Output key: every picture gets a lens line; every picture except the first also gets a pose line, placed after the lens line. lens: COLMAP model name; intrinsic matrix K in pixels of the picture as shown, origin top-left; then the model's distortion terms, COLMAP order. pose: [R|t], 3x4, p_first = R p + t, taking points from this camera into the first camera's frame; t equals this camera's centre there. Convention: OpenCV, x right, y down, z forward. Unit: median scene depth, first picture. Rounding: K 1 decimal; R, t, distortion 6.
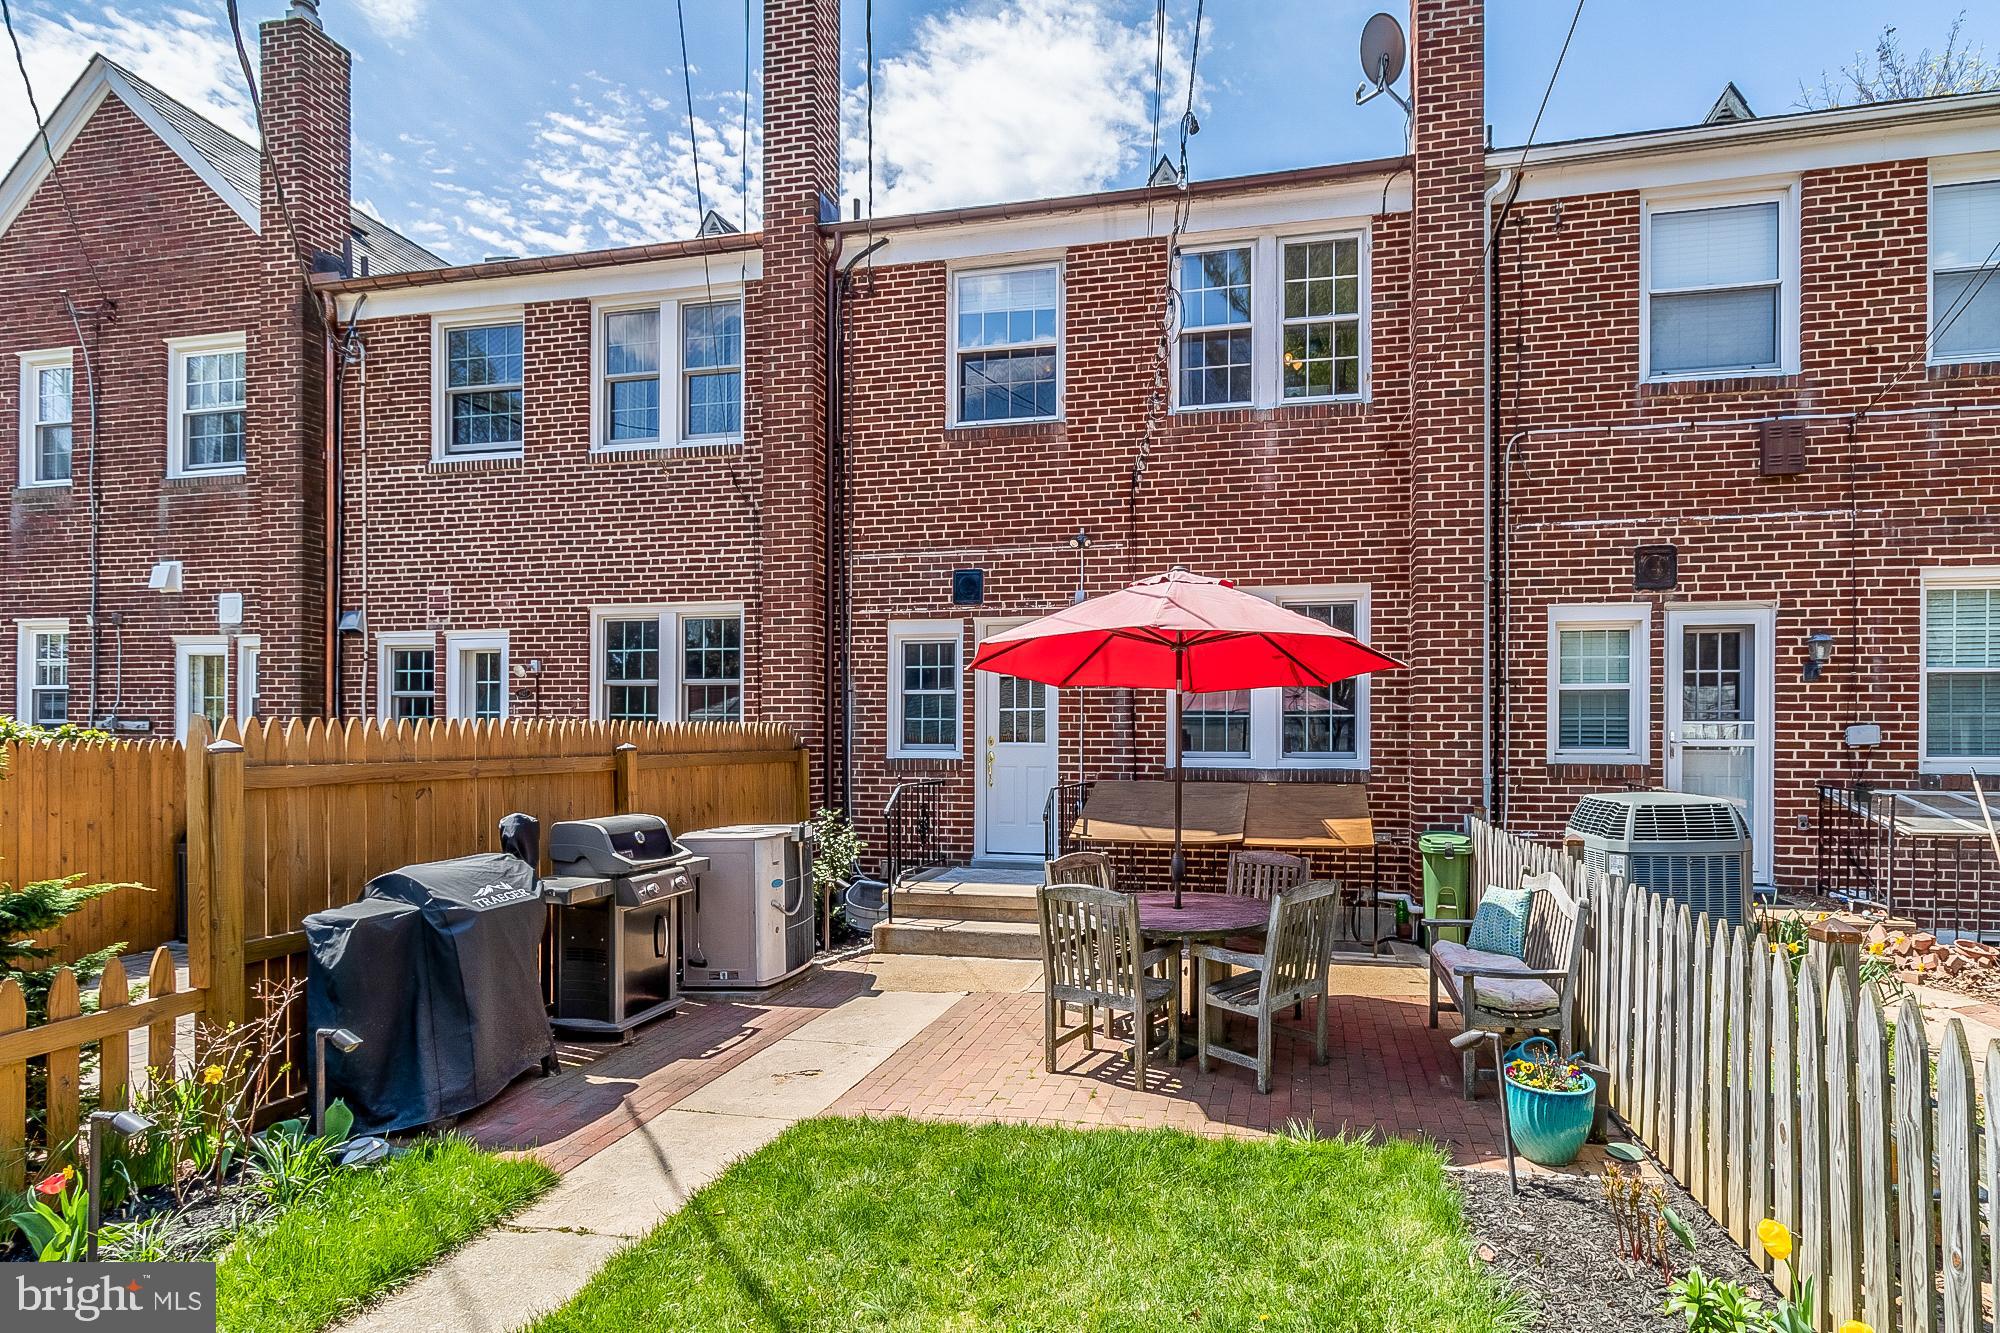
lens RADIAL K [[1033.0, 0, 1058.8], [0, 1033.0, 751.9], [0, 0, 1]] dist [0.001749, 0.000024]
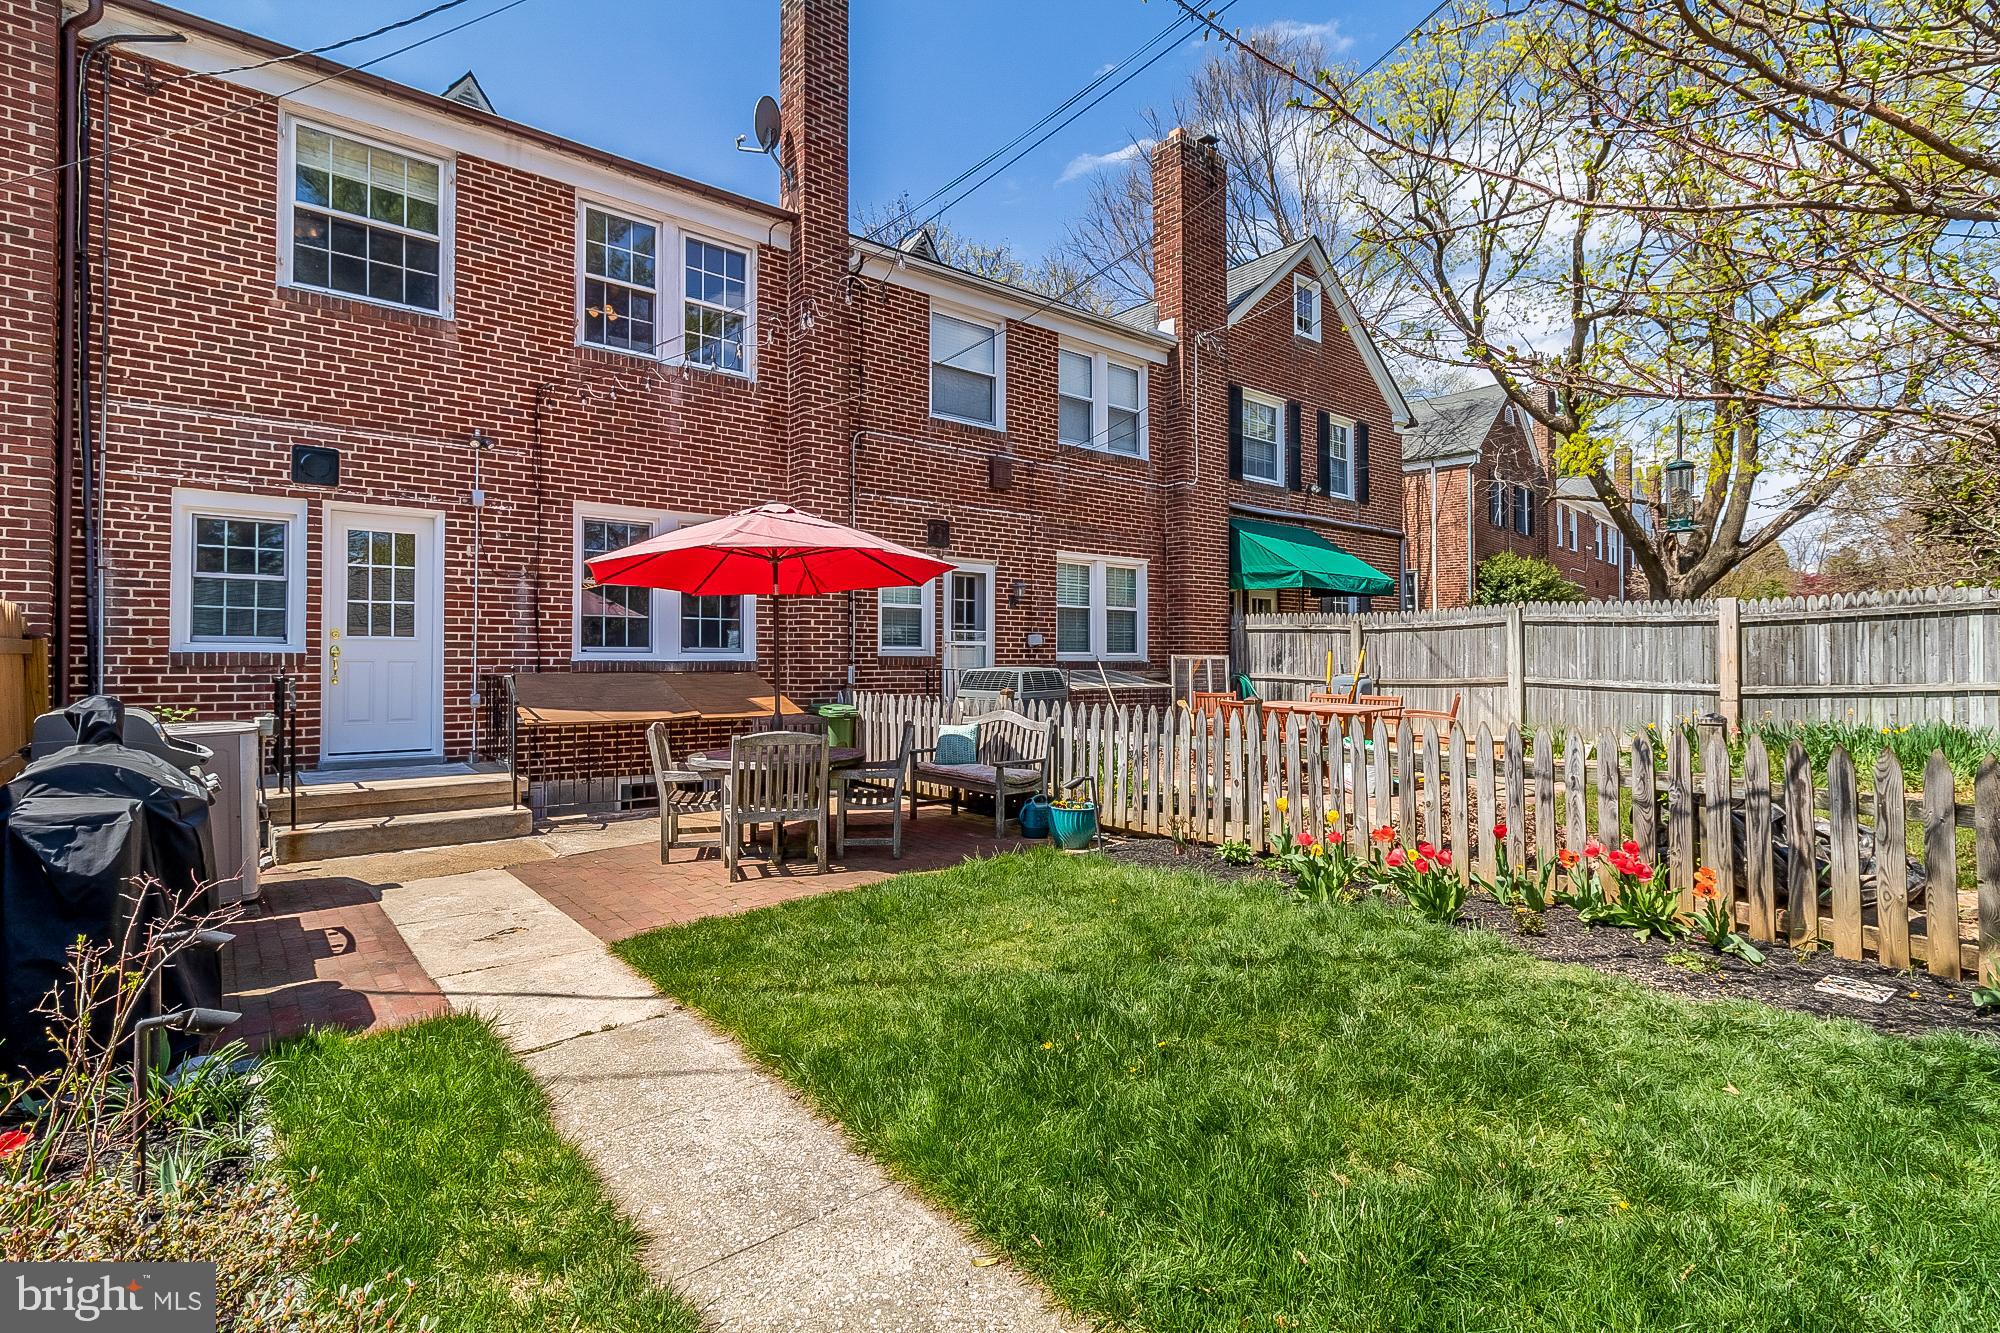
lens RADIAL K [[927.6, 0, 1011.1], [0, 927.6, 656.3], [0, 0, 1]] dist [0.002413, 0.000629]
pose [[0.638939, 0.007883, 0.769217, -0.362098], [0.002358, 0.999923, -0.012206, 0.023878], [-0.769253, 0.009613, 0.638871, -0.002787]]
